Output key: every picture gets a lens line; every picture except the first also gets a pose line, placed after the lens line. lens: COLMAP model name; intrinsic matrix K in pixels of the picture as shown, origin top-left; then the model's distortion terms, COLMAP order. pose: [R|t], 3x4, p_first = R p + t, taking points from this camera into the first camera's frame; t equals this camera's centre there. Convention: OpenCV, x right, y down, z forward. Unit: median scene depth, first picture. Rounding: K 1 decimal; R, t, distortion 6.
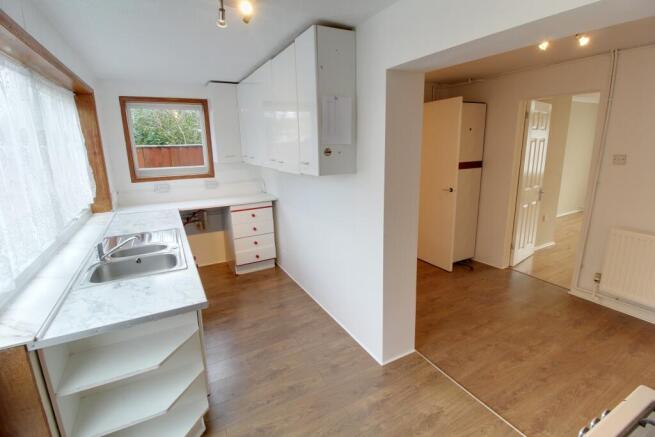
lens RADIAL K [[301.7, 0, 327.5], [0, 301.7, 218.5], [0, 0, 1]] dist [0.001127, 0.000208]
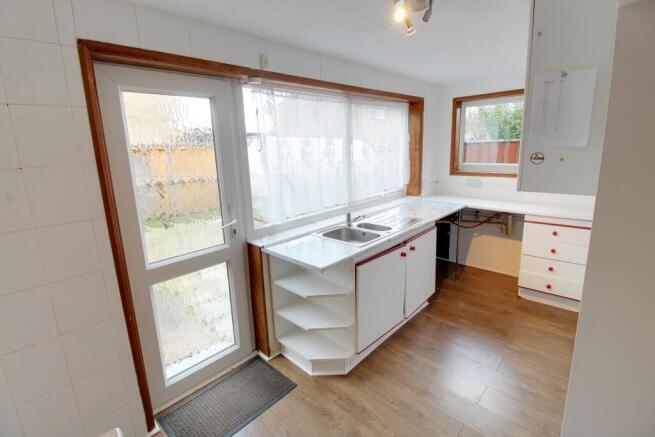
lens RADIAL K [[309.9, 0, 326.2], [0, 309.9, 221.5], [0, 0, 1]] dist [-0.001005, -0.000019]
pose [[0.304701, 0.237114, -0.922461, 0.303861], [-0.202768, 0.962462, 0.180419, -0.065607], [0.930614, 0.132072, 0.341343, 0.197253]]
